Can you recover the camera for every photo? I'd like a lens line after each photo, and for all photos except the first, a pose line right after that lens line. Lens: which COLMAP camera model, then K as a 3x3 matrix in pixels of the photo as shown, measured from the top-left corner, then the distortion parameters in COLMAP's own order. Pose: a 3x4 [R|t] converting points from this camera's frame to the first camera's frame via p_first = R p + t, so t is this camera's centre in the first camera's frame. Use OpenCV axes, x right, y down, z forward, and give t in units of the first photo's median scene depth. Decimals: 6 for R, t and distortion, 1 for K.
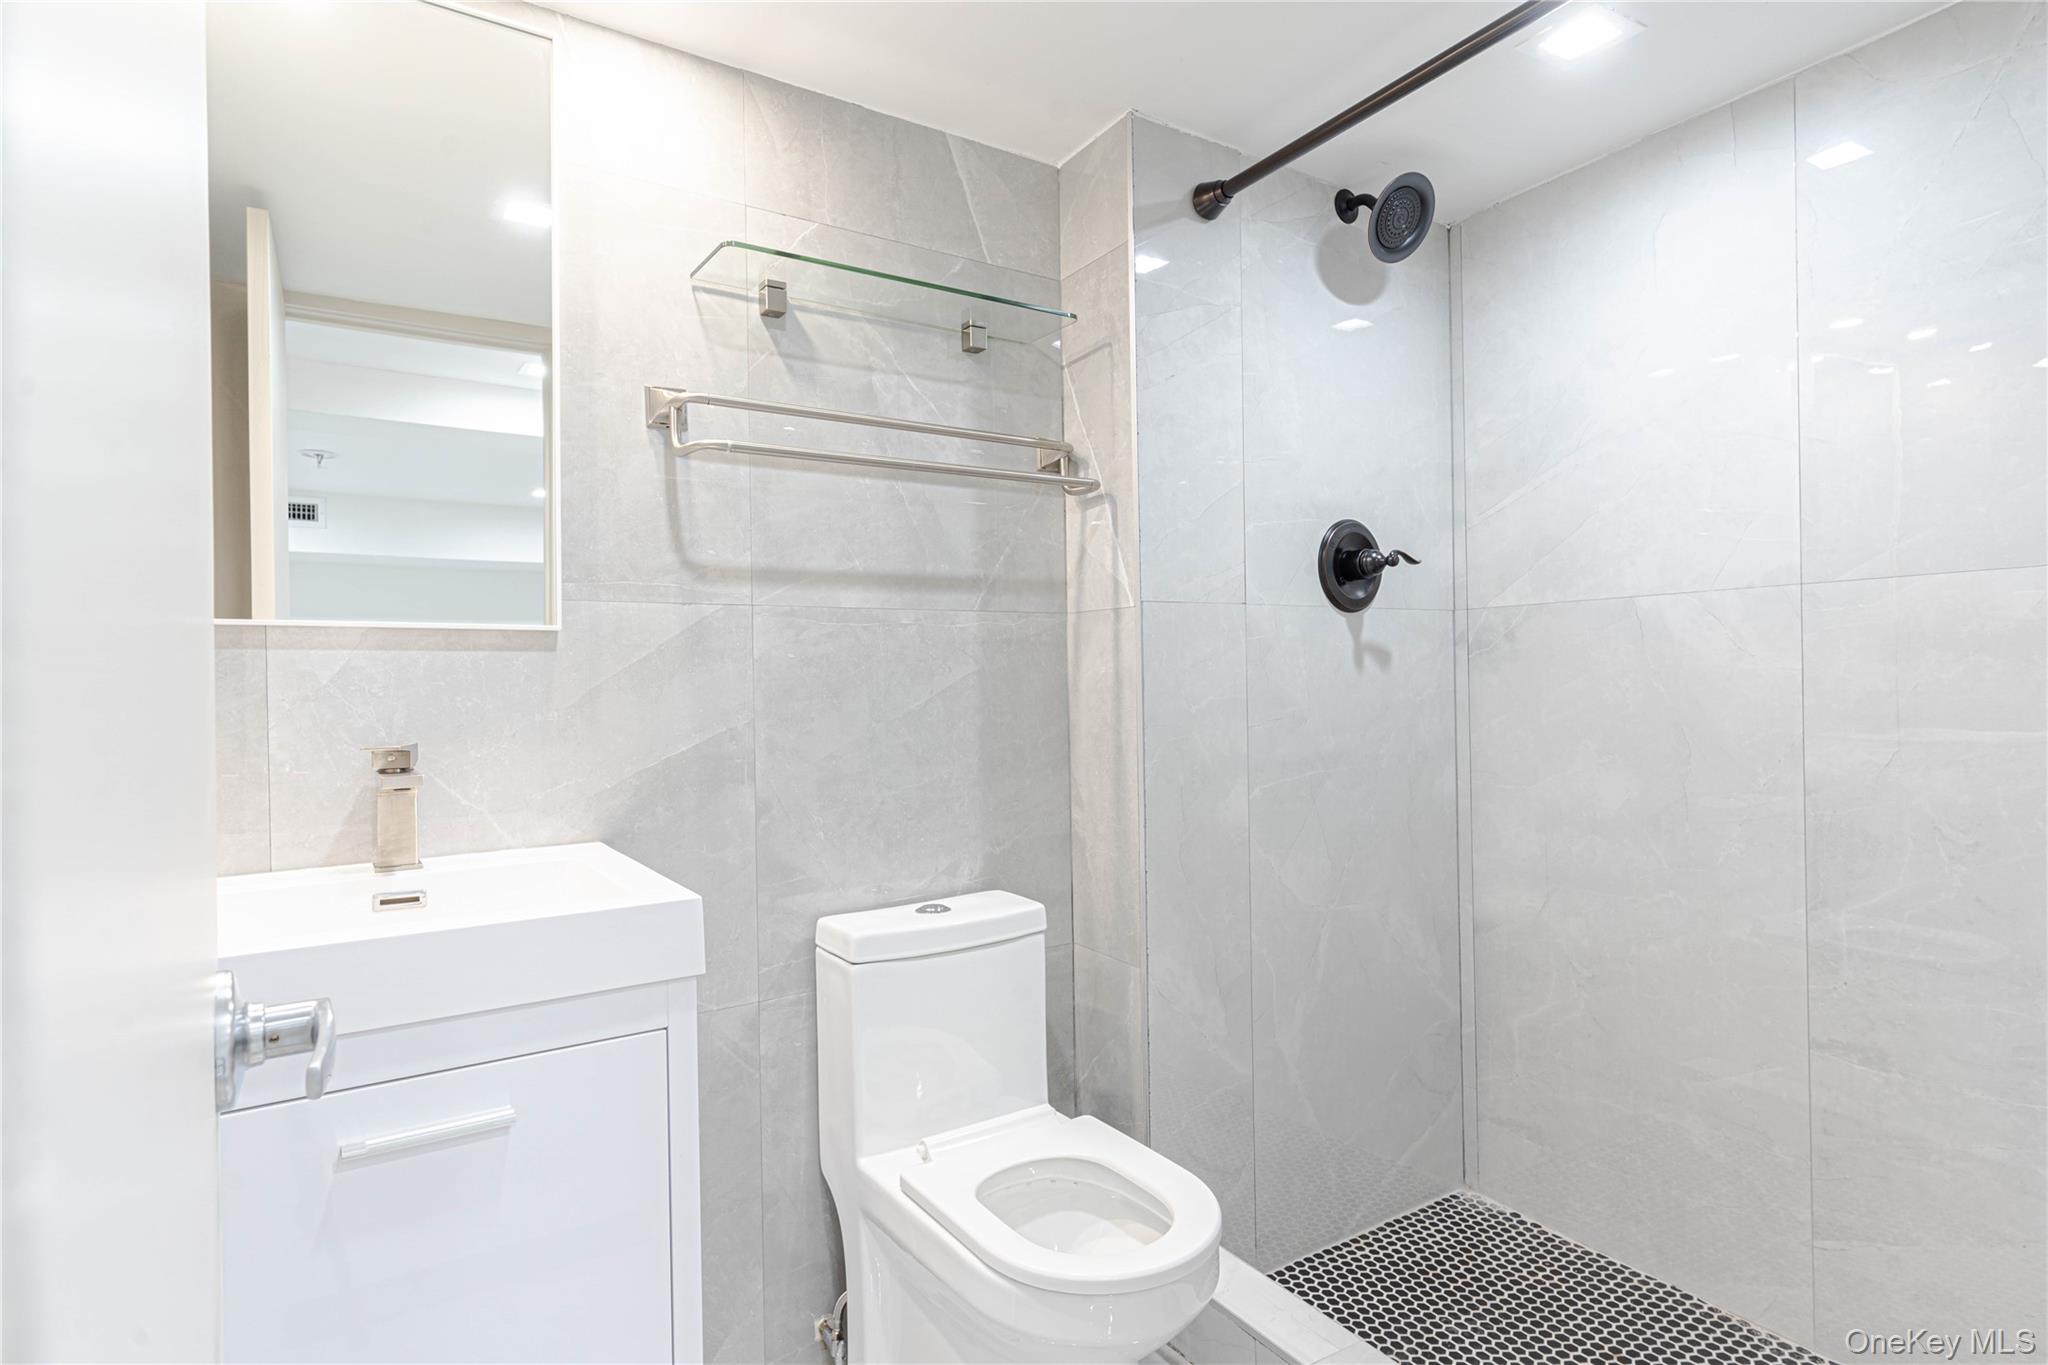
lens RADIAL K [[1105.4, 0, 1024.0], [0, 1105.4, 682.5], [0, 0, 1]] dist [0.000664, 0.000265]
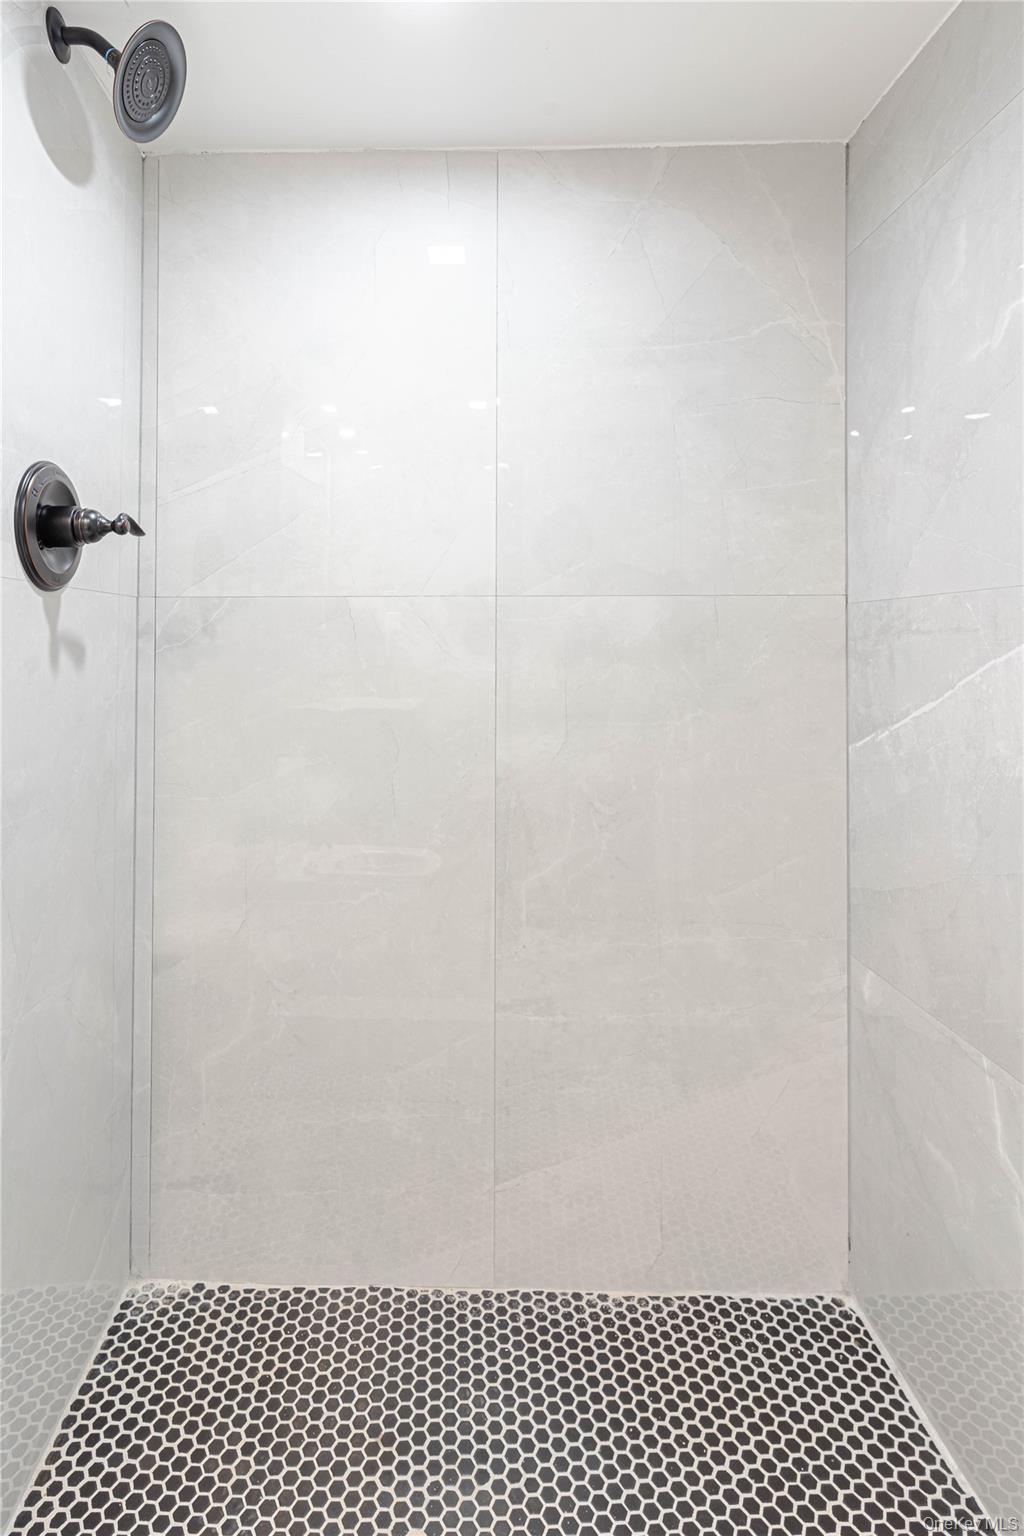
lens RADIAL K [[775.9, 0, 436.9], [0, 775.9, 625.4], [0, 0, 1]] dist [0.002235, -0.000223]
pose [[0.528258, 0.035716, 0.848332, 0.001087], [-0.006383, 0.999254, -0.038095, -0.026262], [-0.849060, 0.014709, 0.528092, 0.583219]]
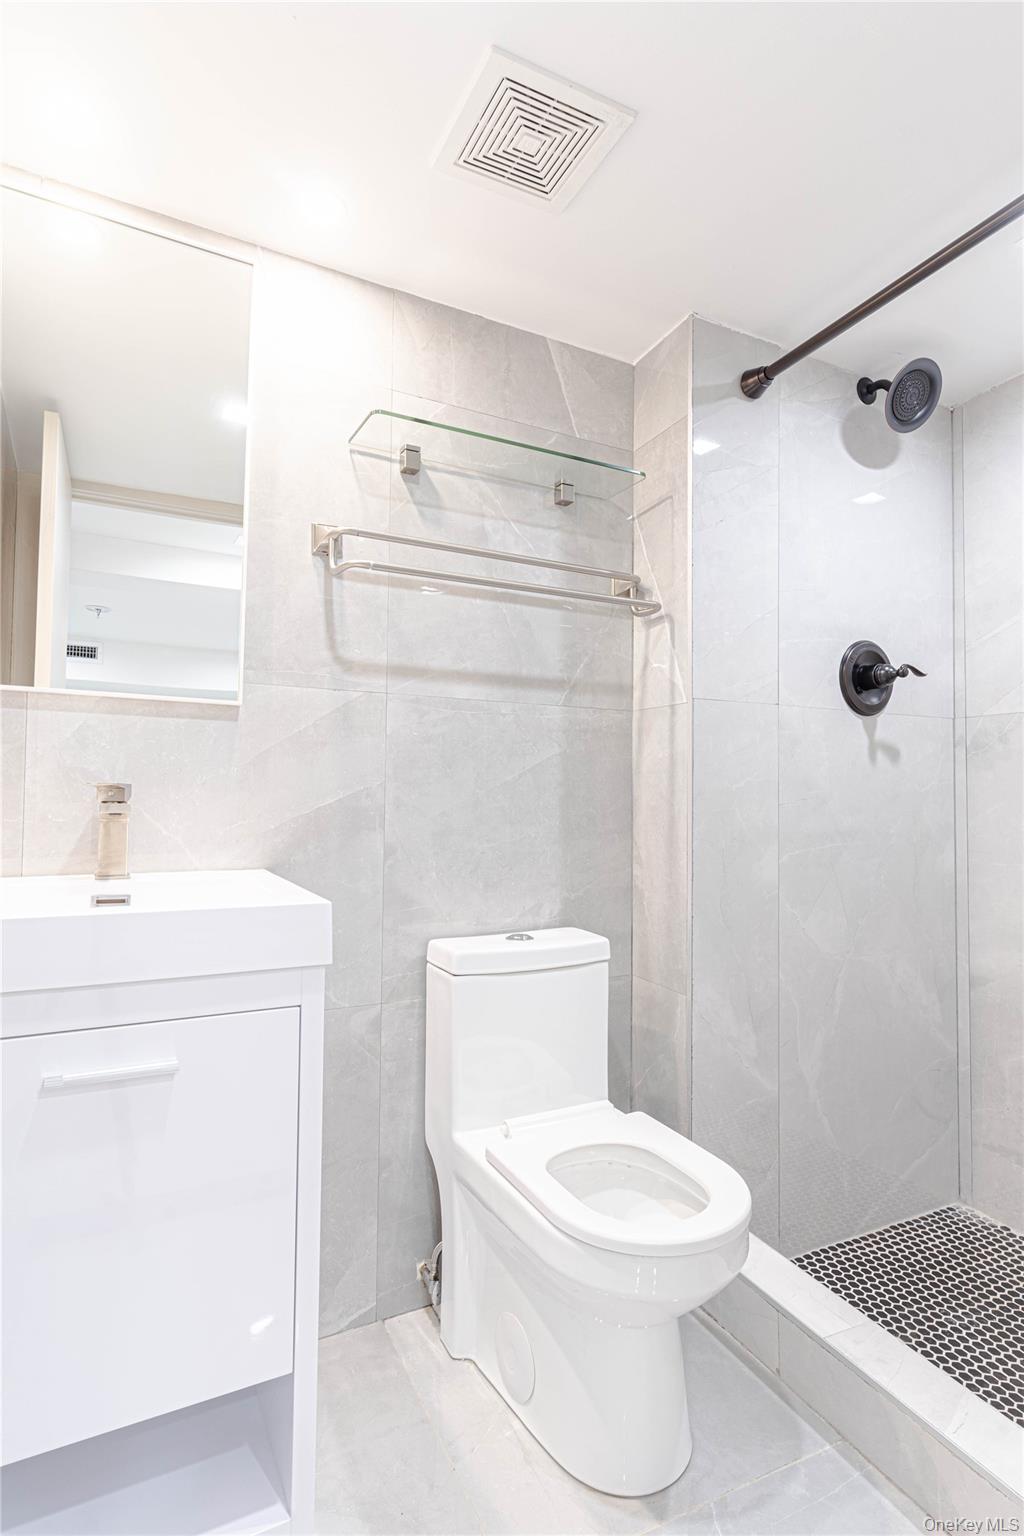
lens RADIAL K [[829.0, 0, 512.0], [0, 829.0, 768.0], [0, 0, 1]] dist [0.000664, 0.000265]
pose [[0.993625, 0.023617, -0.110233, 0.008222], [-0.028058, 0.998849, -0.038907, 0.046197], [0.109188, 0.041752, 0.993144, 0.049998]]
